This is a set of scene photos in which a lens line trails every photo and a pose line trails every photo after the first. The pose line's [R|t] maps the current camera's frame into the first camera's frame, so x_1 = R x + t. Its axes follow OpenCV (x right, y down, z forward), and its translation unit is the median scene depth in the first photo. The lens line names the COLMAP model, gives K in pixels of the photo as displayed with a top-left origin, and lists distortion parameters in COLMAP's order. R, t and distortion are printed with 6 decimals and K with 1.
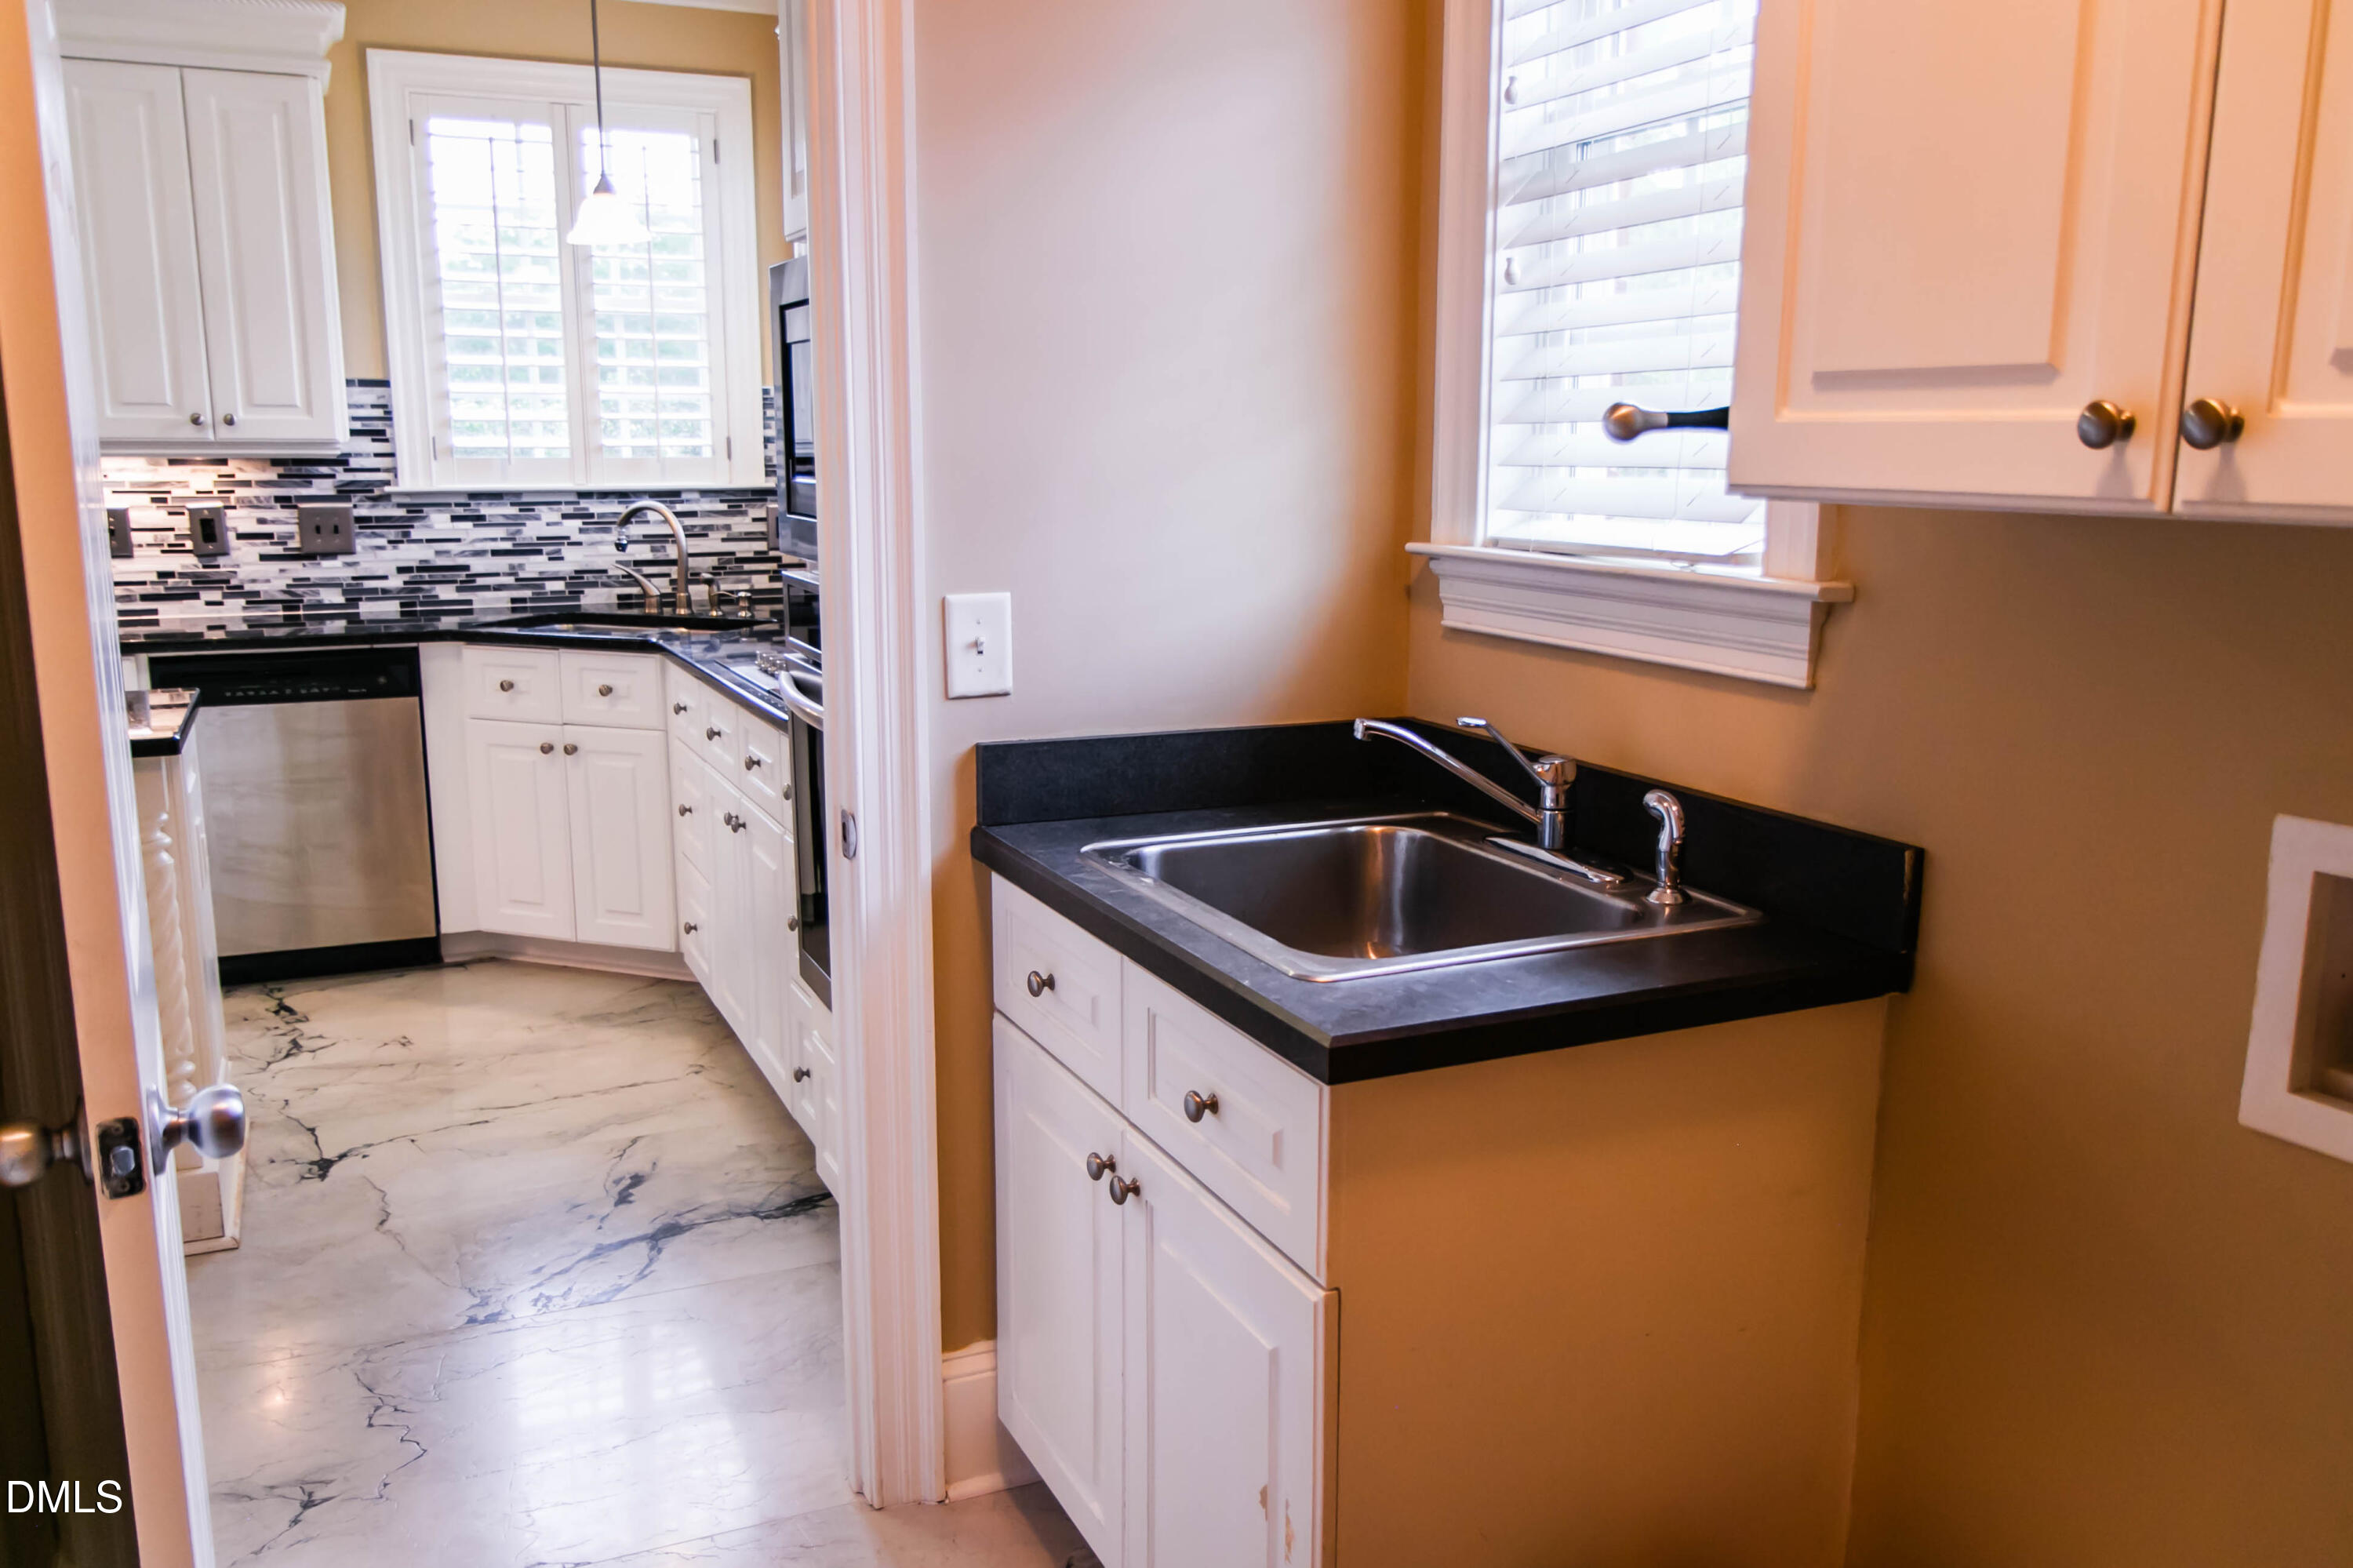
lens RADIAL K [[1789.7, 0, 1181.6], [0, 1789.7, 784.5], [0, 0, 1]] dist [-0.002924, -0.002925]
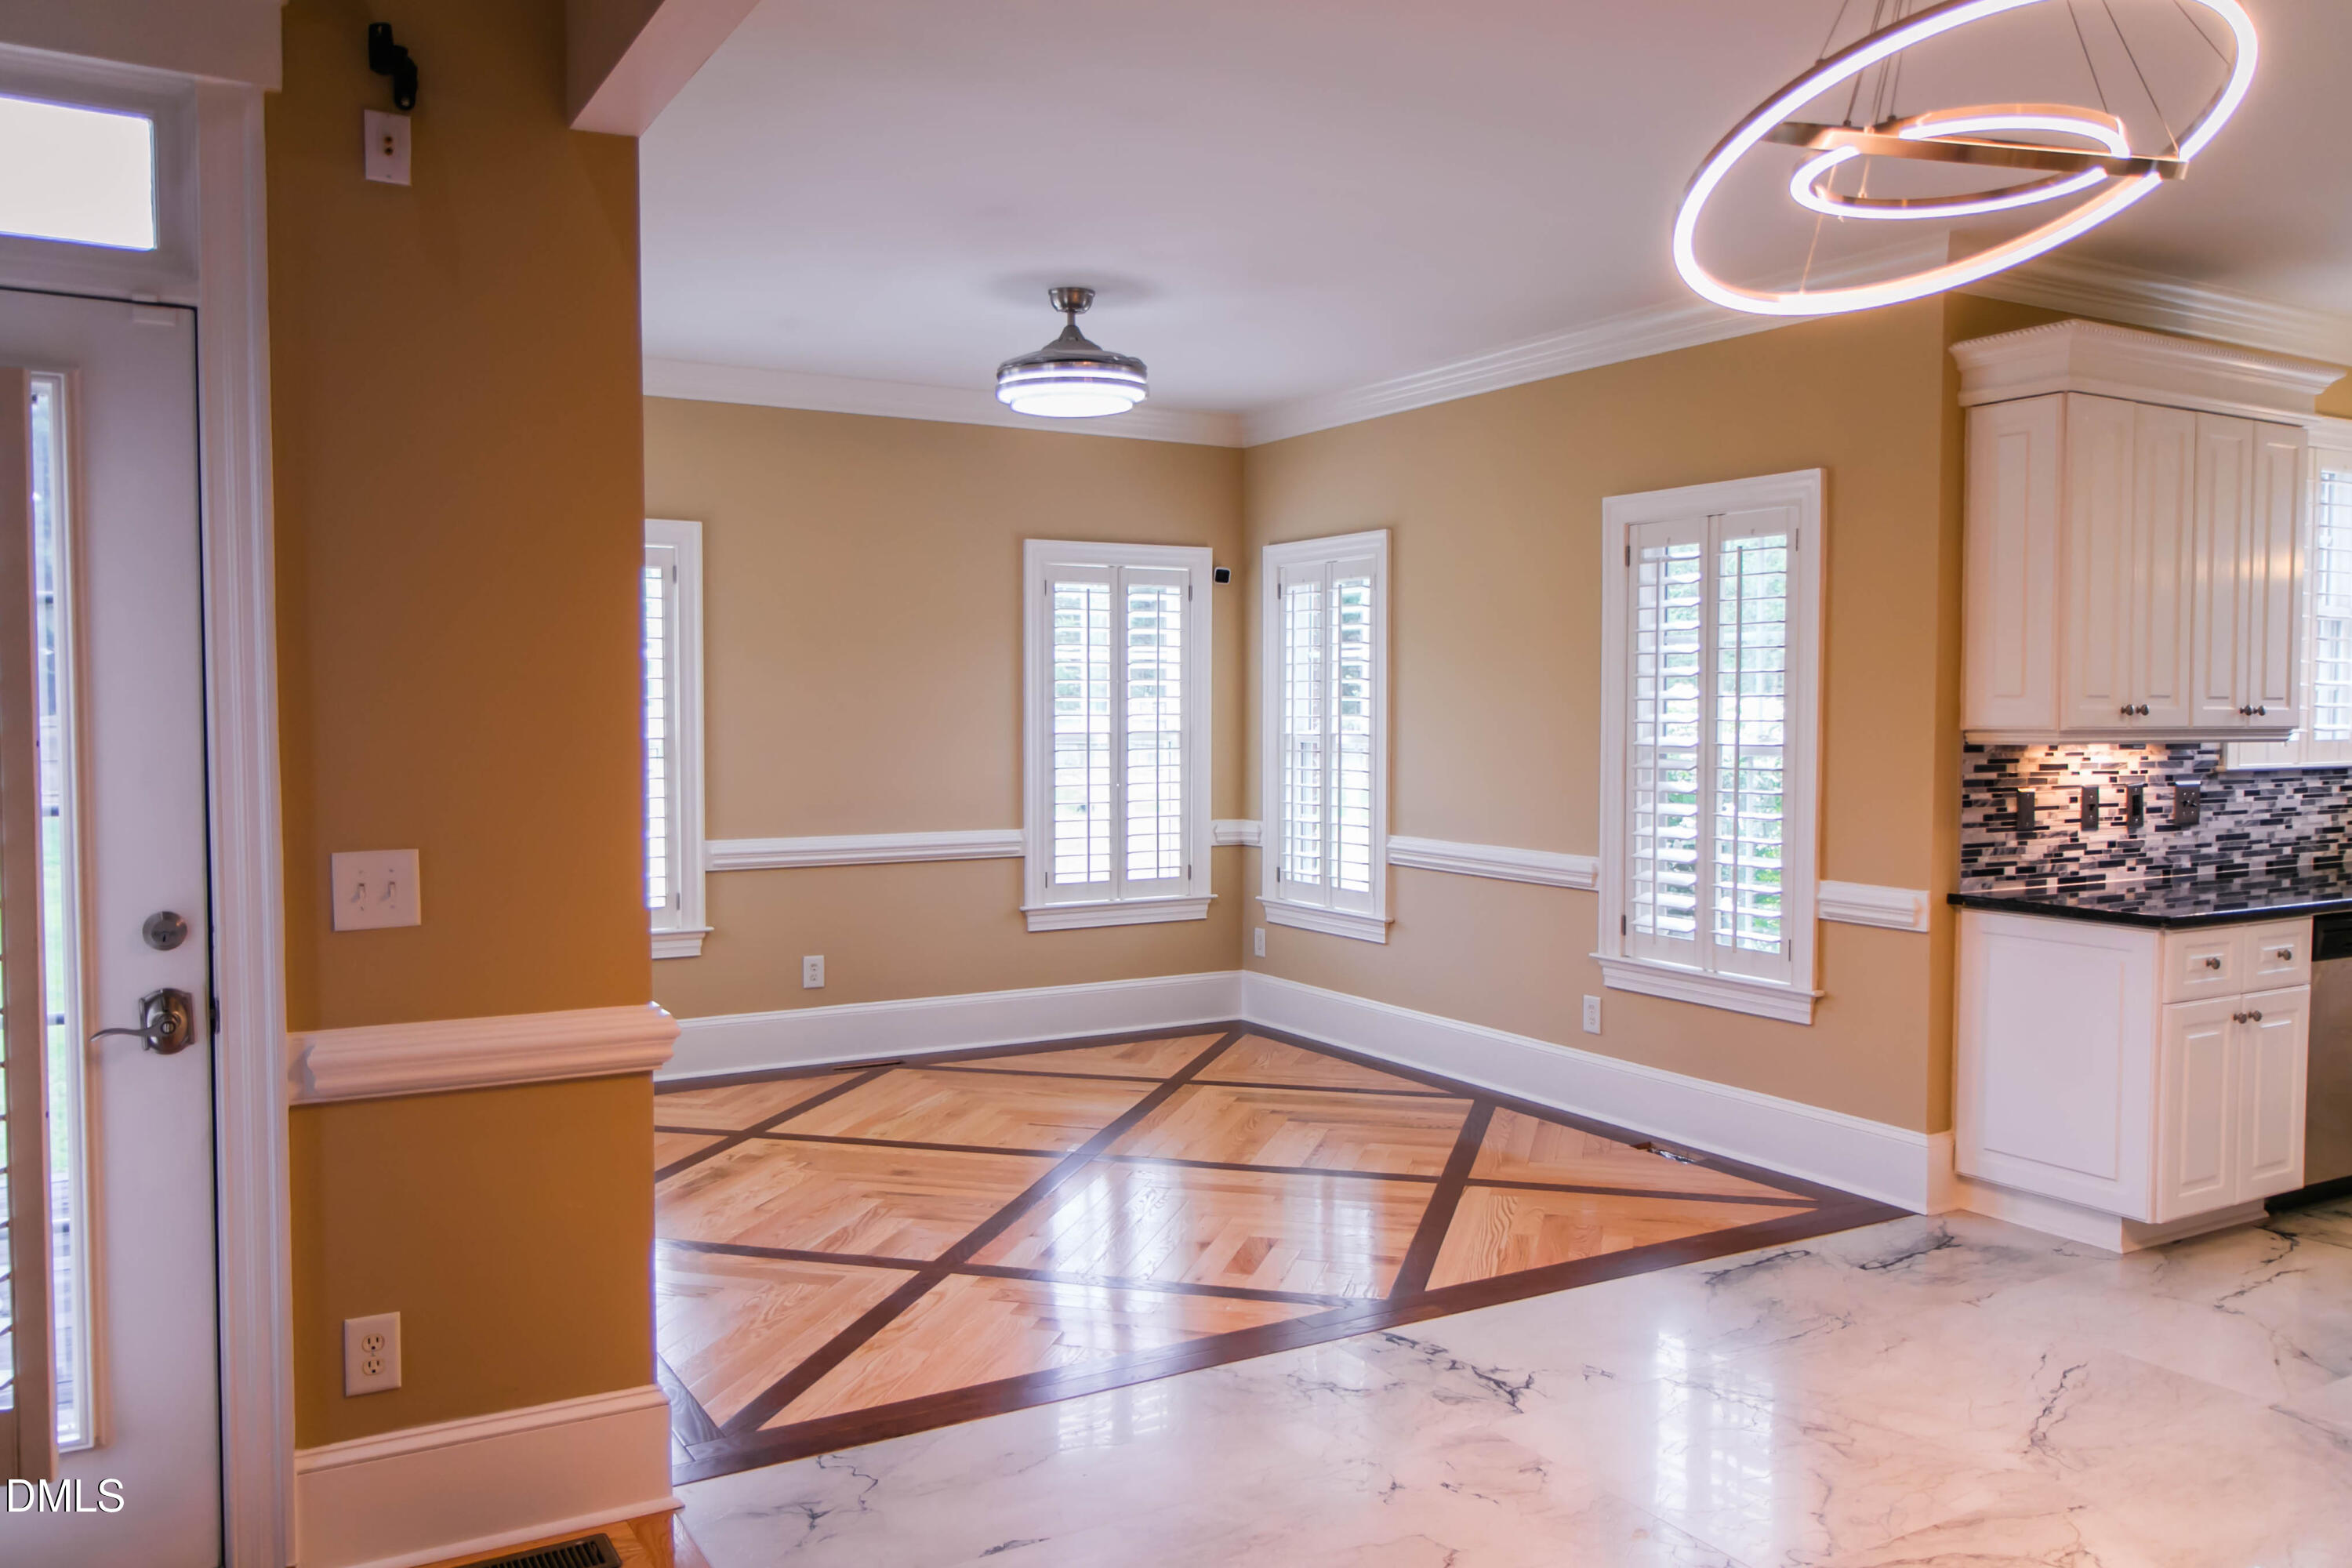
lens RADIAL K [[1788.9, 0, 1181.1], [0, 1788.9, 784.5], [0, 0, 1]] dist [-0.002924, -0.002925]
pose [[0.993619, -0.010787, 0.112274, -1.238856], [0.027869, 0.988032, -0.151708, 0.000897], [-0.109294, 0.153868, 0.982028, -0.054753]]
